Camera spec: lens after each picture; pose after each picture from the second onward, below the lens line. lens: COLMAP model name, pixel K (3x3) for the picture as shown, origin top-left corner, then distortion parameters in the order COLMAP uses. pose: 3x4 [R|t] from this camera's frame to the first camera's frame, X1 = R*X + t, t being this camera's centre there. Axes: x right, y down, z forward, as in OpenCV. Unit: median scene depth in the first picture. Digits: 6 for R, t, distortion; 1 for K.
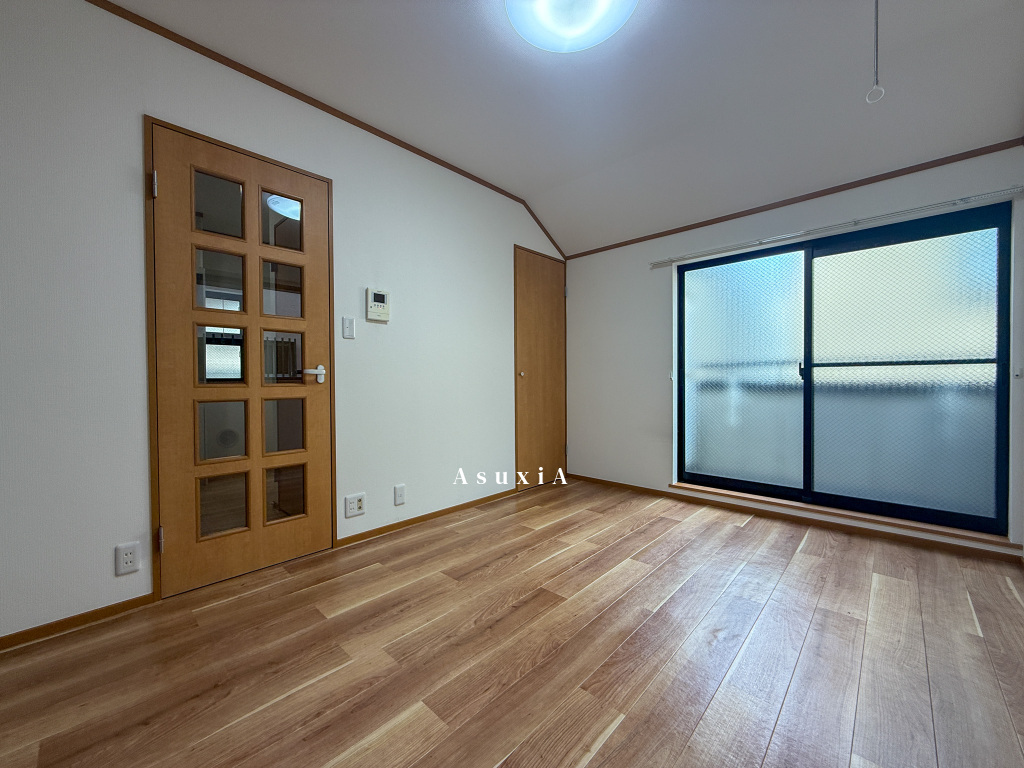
lens RADIAL K [[407.1, 0, 512.0], [0, 407.1, 384.0], [0, 0, 1]] dist [-0.000647, 0.000014]
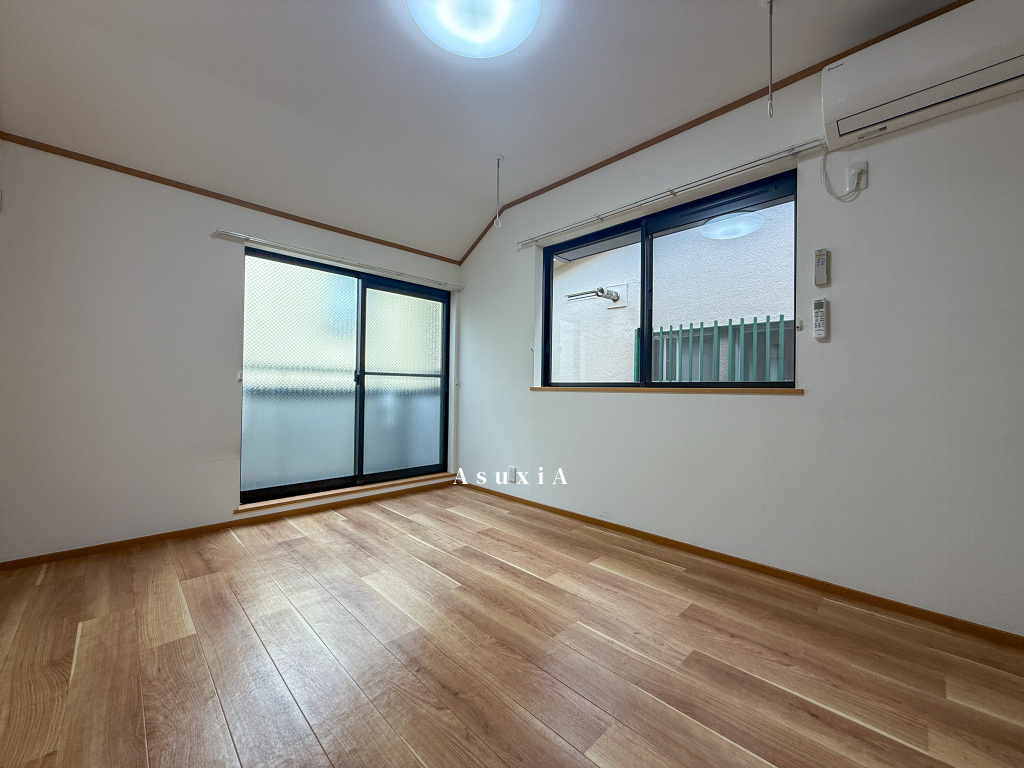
lens RADIAL K [[407.1, 0, 512.0], [0, 407.1, 384.0], [0, 0, 1]] dist [-0.000647, 0.000014]
pose [[0.039518, 0.016954, 0.999075, -0.487130], [-0.002293, 0.999855, -0.016876, 0.007017], [-0.999216, -0.001624, 0.039552, 0.495882]]
